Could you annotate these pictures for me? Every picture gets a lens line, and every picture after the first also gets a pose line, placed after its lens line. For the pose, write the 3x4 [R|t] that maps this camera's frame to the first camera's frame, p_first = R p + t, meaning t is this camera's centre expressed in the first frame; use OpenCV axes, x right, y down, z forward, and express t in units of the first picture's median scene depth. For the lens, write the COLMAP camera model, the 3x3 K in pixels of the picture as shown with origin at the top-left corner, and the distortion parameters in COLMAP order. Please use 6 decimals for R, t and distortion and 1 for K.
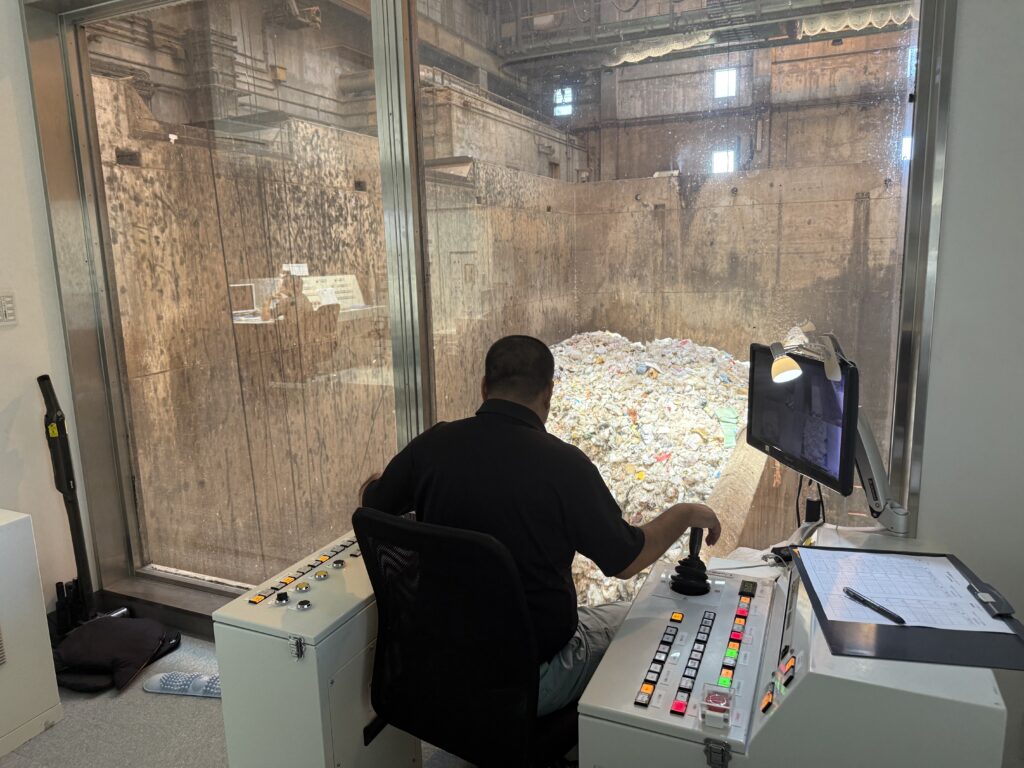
lens RADIAL K [[729.4, 0, 512.0], [0, 729.4, 384.0], [0, 0, 1]] dist [0.112012, -0.158796]
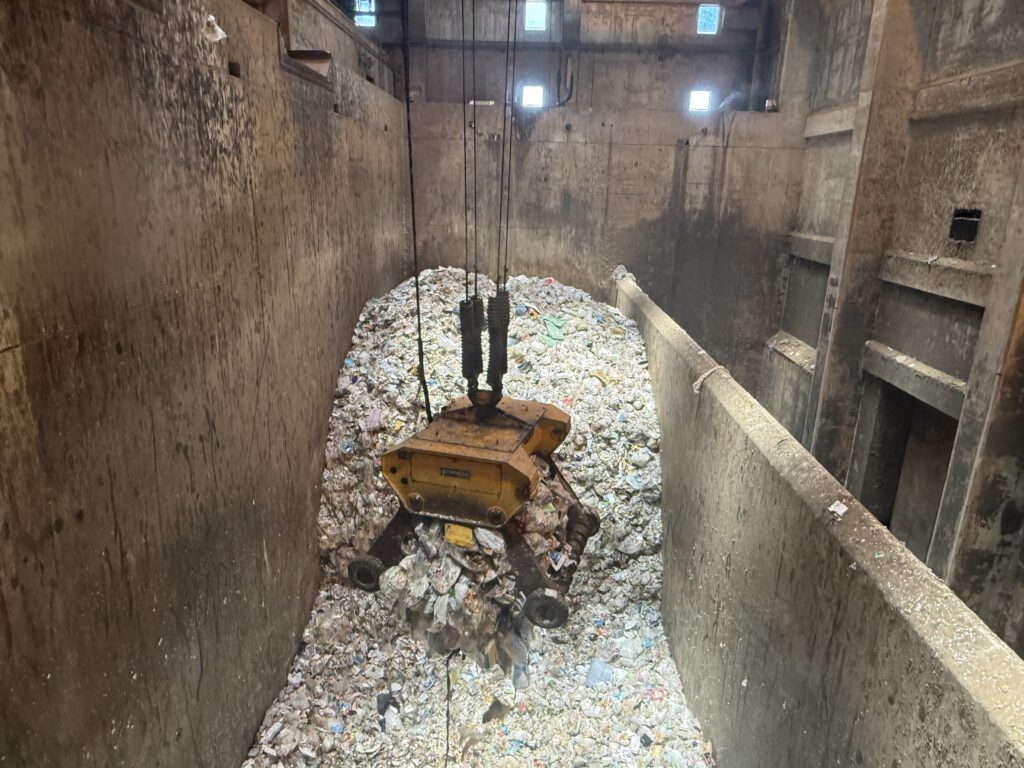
lens RADIAL K [[676.1, 0, 512.0], [0, 676.1, 384.0], [0, 0, 1]] dist [0.003478, 0.004741]
pose [[0.924337, -0.056899, 0.377311, -0.195614], [0.015587, 0.993625, 0.111657, -0.026570], [-0.381259, -0.097327, 0.919331, 0.221380]]
